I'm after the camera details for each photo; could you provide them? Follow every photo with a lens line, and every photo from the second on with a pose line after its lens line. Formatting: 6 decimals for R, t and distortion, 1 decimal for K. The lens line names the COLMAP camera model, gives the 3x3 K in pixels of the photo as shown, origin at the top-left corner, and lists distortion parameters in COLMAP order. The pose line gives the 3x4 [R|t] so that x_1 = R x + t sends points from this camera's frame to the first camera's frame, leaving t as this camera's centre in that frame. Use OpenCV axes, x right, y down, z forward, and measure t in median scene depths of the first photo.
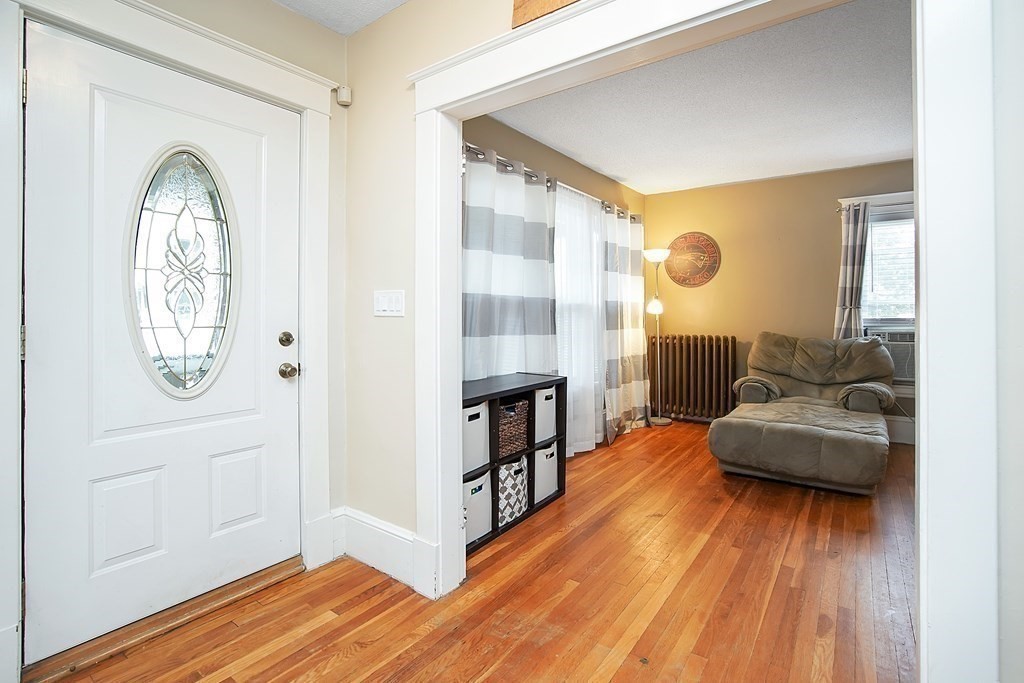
lens RADIAL K [[477.5, 0, 509.4], [0, 477.5, 339.9], [0, 0, 1]] dist [-0.054027, 0.030491]
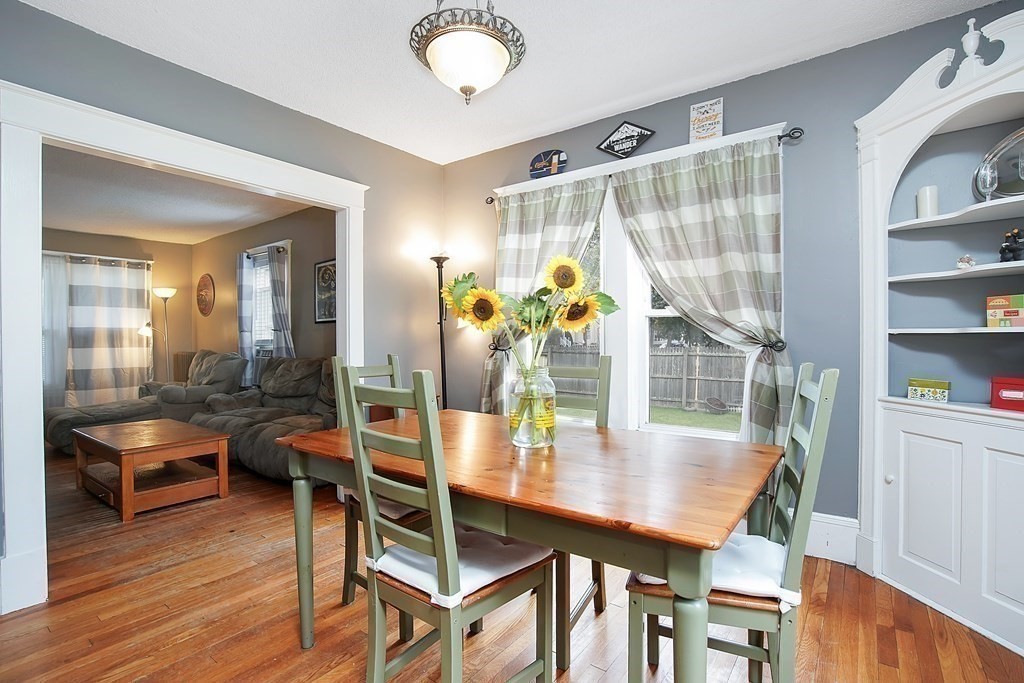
lens RADIAL K [[477.5, 0, 509.4], [0, 477.5, 339.9], [0, 0, 1]] dist [-0.054027, 0.030491]
pose [[0.999999, -0.000673, -0.001006, 1.794210], [0.000625, 0.998878, -0.047353, 0.024651], [0.001037, 0.047353, 0.998878, -0.434641]]
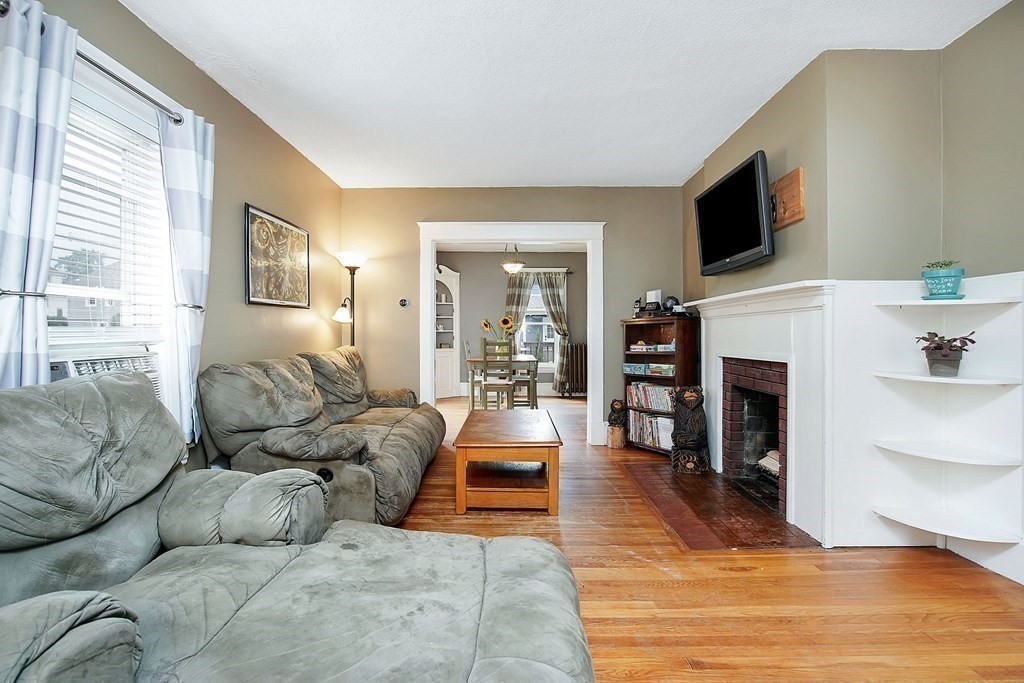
lens RADIAL K [[477.5, 0, 509.4], [0, 477.5, 339.9], [0, 0, 1]] dist [-0.054027, 0.030491]
pose [[-0.571462, -0.006205, 0.820605, 0.265639], [0.044616, 0.998257, 0.038618, -0.037758], [-0.819415, 0.058681, -0.570190, 1.060581]]
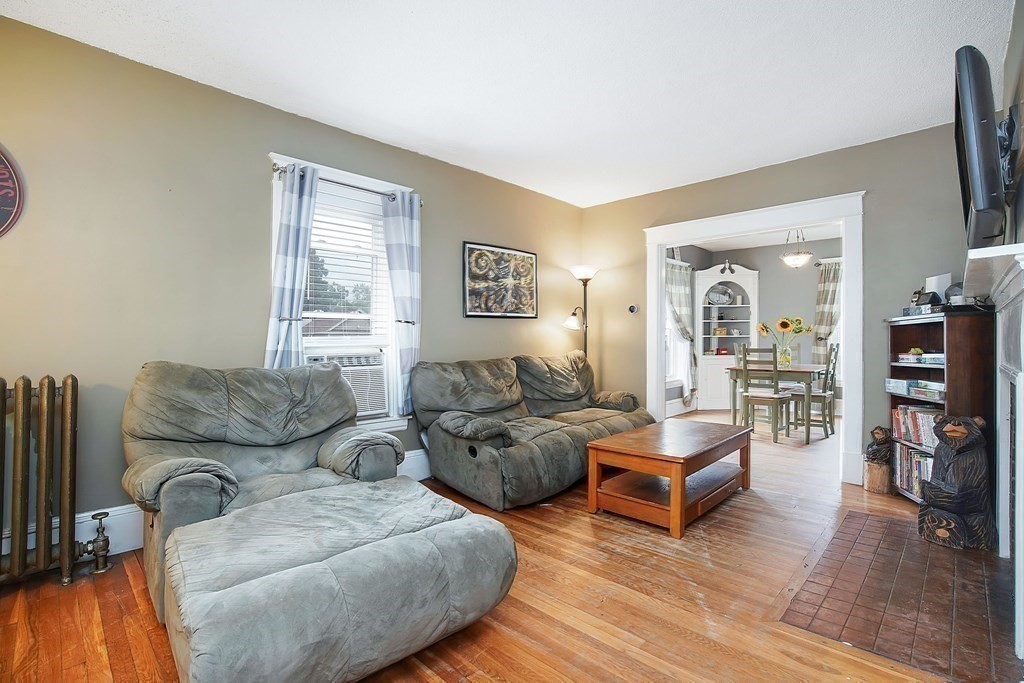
lens RADIAL K [[477.5, 0, 509.4], [0, 477.5, 339.9], [0, 0, 1]] dist [-0.054027, 0.030491]
pose [[0.138932, 0.004166, 0.990293, 0.126126], [0.054445, 0.998447, -0.011839, -0.018165], [-0.988804, 0.055562, 0.138490, 0.705860]]
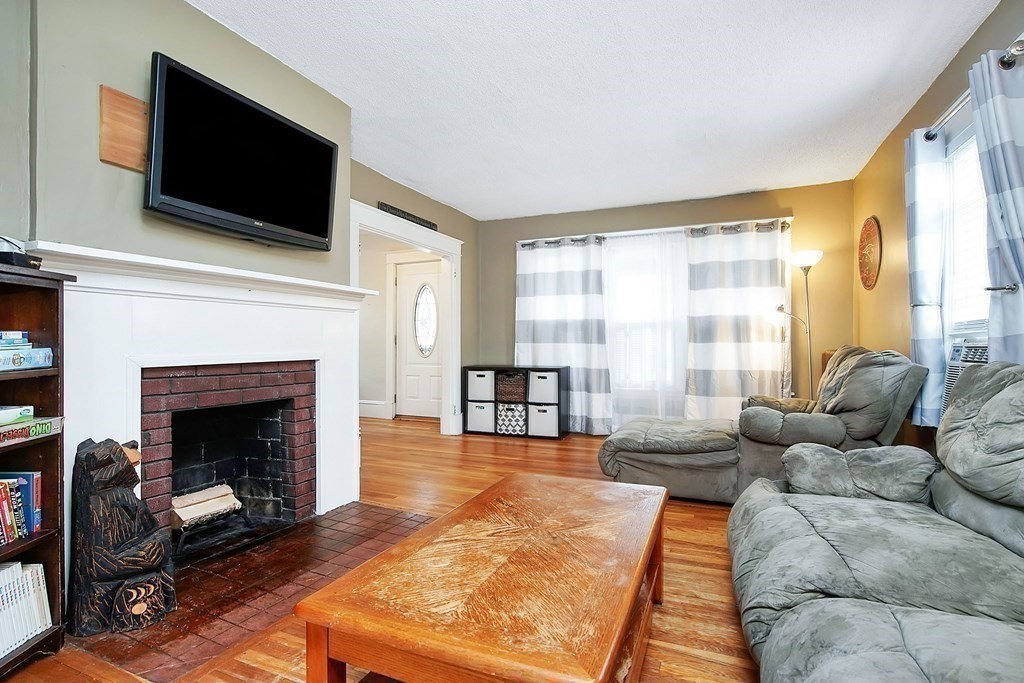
lens RADIAL K [[477.5, 0, 509.4], [0, 477.5, 339.9], [0, 0, 1]] dist [-0.054027, 0.030491]
pose [[0.217142, -0.006892, -0.976116, 1.447339], [-0.046600, 0.998762, -0.017418, 0.015093], [0.975027, 0.049269, 0.216552, 0.406476]]
